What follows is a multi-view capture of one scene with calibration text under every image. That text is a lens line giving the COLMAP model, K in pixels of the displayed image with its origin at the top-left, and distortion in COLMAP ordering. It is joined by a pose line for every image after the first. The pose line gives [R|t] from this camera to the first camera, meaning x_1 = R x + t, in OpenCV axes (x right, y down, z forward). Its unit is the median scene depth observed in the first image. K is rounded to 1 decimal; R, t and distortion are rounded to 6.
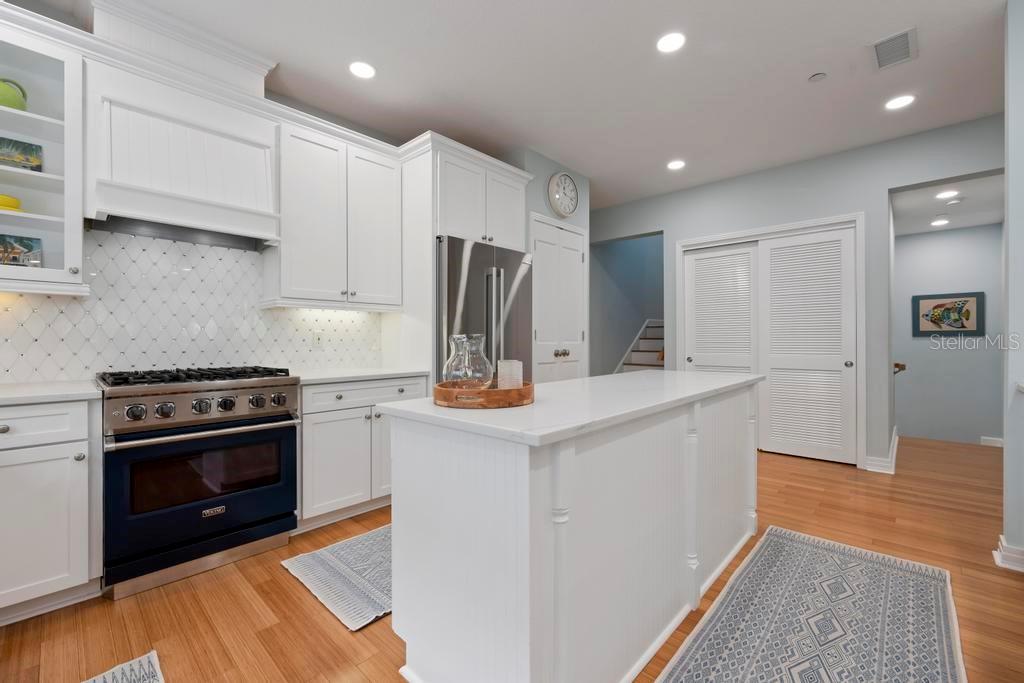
lens RADIAL K [[431.7, 0, 512.0], [0, 431.7, 341.5], [0, 0, 1]] dist [-0.001013, -0.000358]
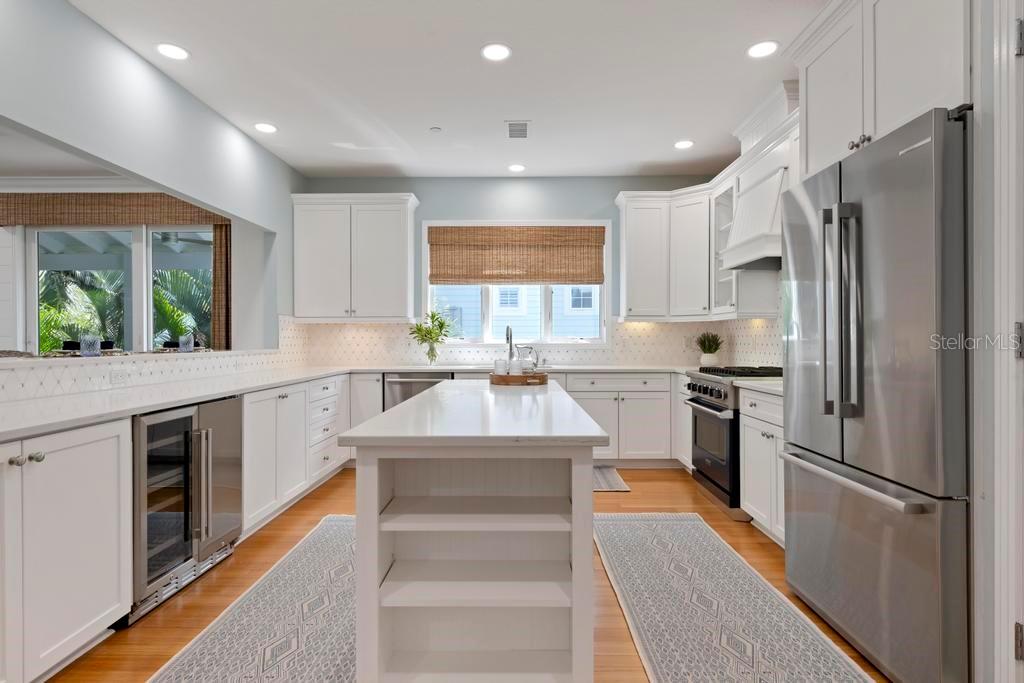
lens RADIAL K [[530.0, 0, 512.0], [0, 530.0, 341.5], [0, 0, 1]] dist [0.002694, 0.000169]
pose [[-0.742981, 0.005279, -0.669291, 0.857077], [0.000417, 0.999972, 0.007424, -0.025547], [0.669312, 0.005236, -0.742963, 1.597466]]
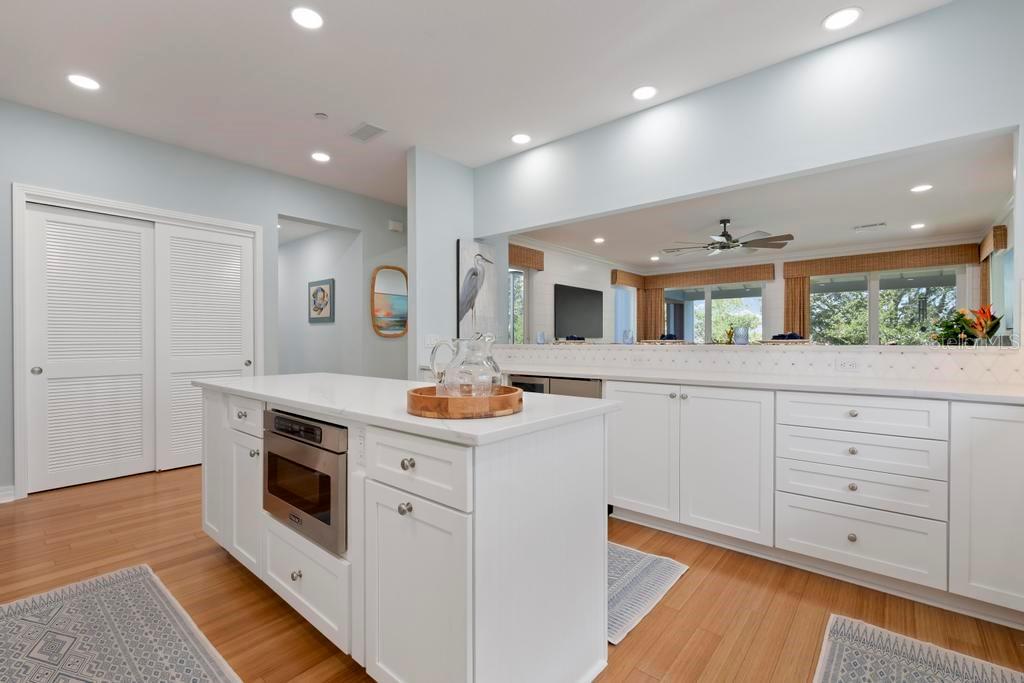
lens RADIAL K [[464.7, 0, 512.0], [0, 464.7, 341.5], [0, 0, 1]] dist [0.002506, 0.000528]
pose [[-0.052409, 0.003523, 0.998620, -0.624957], [0.005945, 0.999977, -0.003216, 0.007053], [-0.998608, 0.005768, -0.052428, 0.610730]]
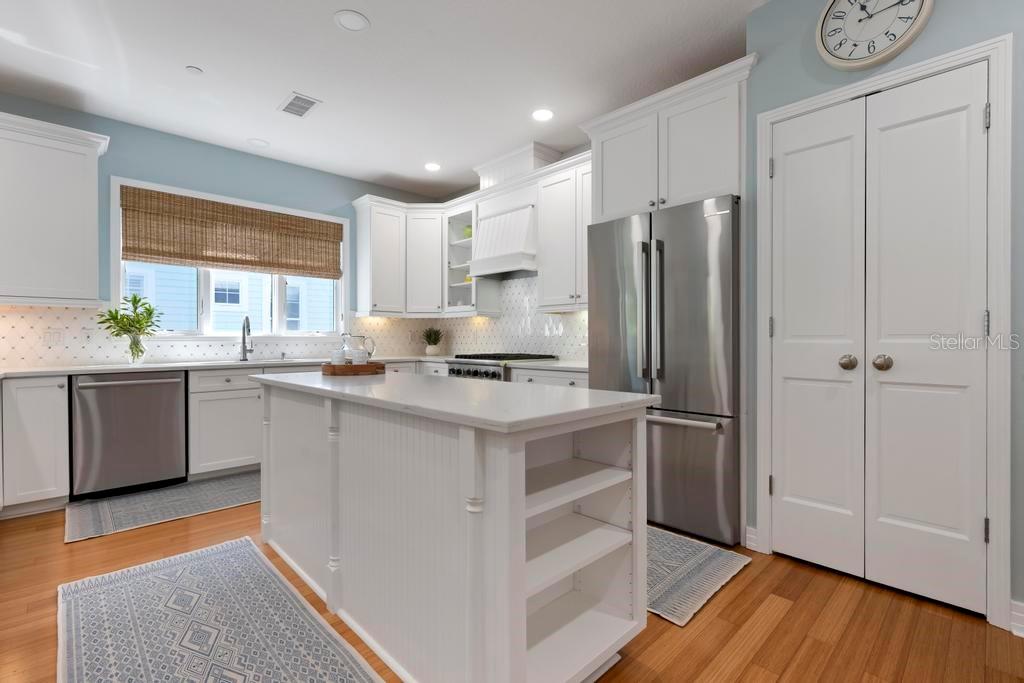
lens RADIAL K [[463.6, 0, 512.0], [0, 463.6, 341.5], [0, 0, 1]] dist [-0.002501, -0.001328]
pose [[-0.058877, 0.007712, -0.998235, 1.050465], [-0.002827, 0.999965, 0.007893, 0.001542], [0.998261, 0.003287, -0.058854, 1.072224]]
